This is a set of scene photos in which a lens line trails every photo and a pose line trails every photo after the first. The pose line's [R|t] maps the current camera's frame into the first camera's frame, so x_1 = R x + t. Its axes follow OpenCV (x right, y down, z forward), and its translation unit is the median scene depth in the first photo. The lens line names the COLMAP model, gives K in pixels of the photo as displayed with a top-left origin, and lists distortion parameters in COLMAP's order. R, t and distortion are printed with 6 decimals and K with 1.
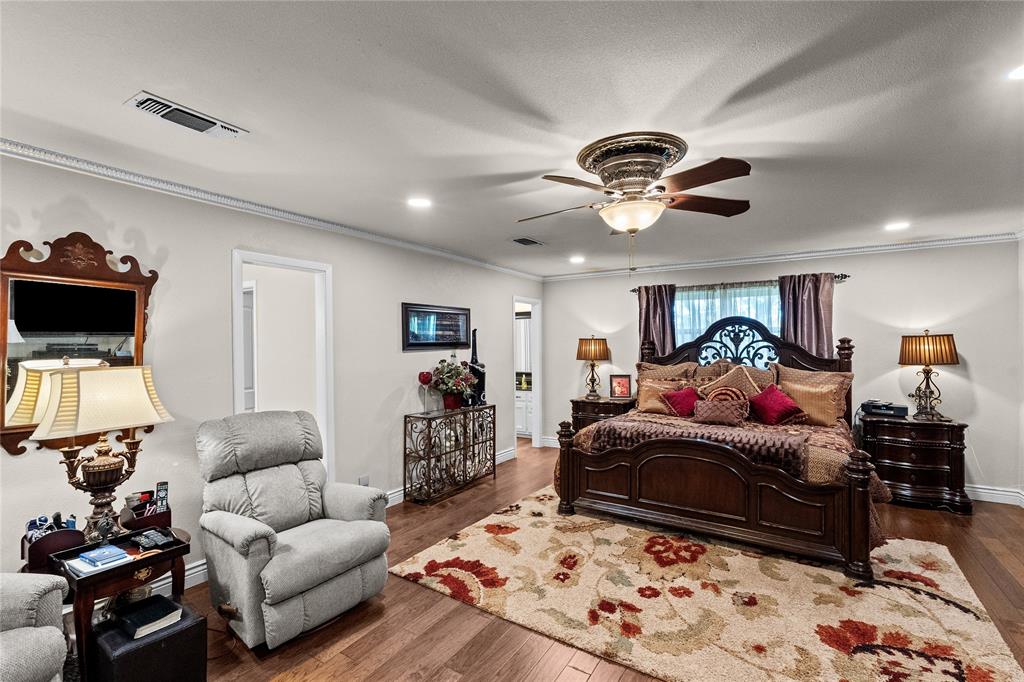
lens RADIAL K [[463.2, 0, 516.6], [0, 463.2, 345.5], [0, 0, 1]] dist [-0.002269, -0.000643]
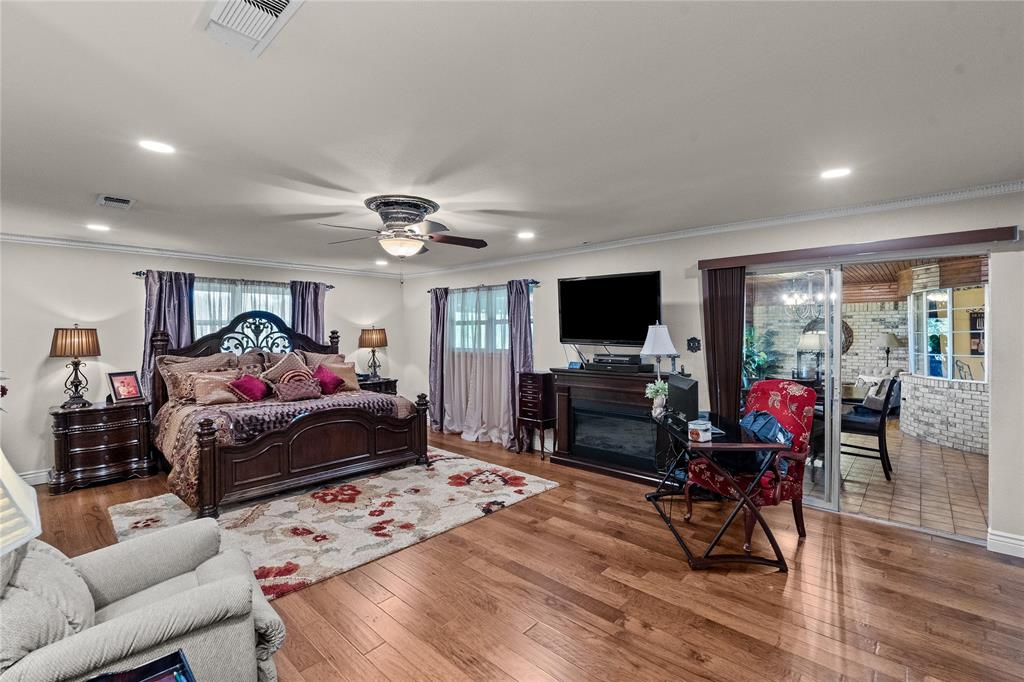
lens RADIAL K [[449.9, 0, 514.8], [0, 449.9, 335.1], [0, 0, 1]] dist [-0.000275, 0.000009]
pose [[0.185362, -0.002196, 0.982668, -0.591398], [0.008485, 0.999964, 0.000634, 0.002281], [-0.982634, 0.008221, 0.185374, 0.209406]]
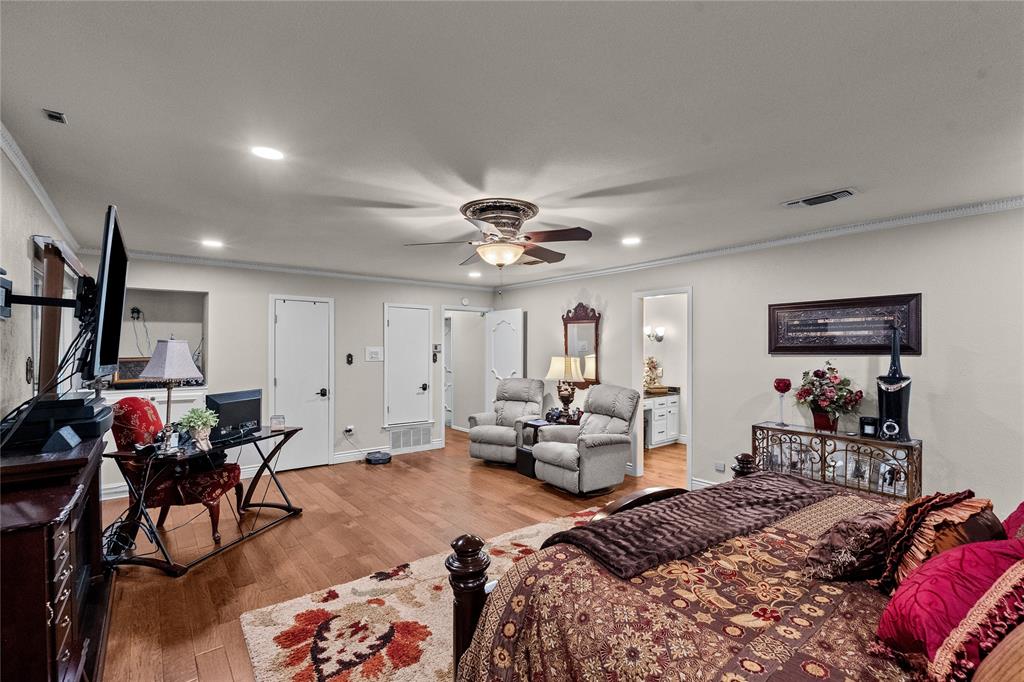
lens RADIAL K [[463.2, 0, 516.6], [0, 463.2, 345.5], [0, 0, 1]] dist [-0.002269, -0.000643]
pose [[-0.334267, 0.000025, -0.942478, 0.828057], [-0.002099, 0.999997, 0.000771, -0.006940], [0.942476, 0.002236, -0.334266, 0.816312]]
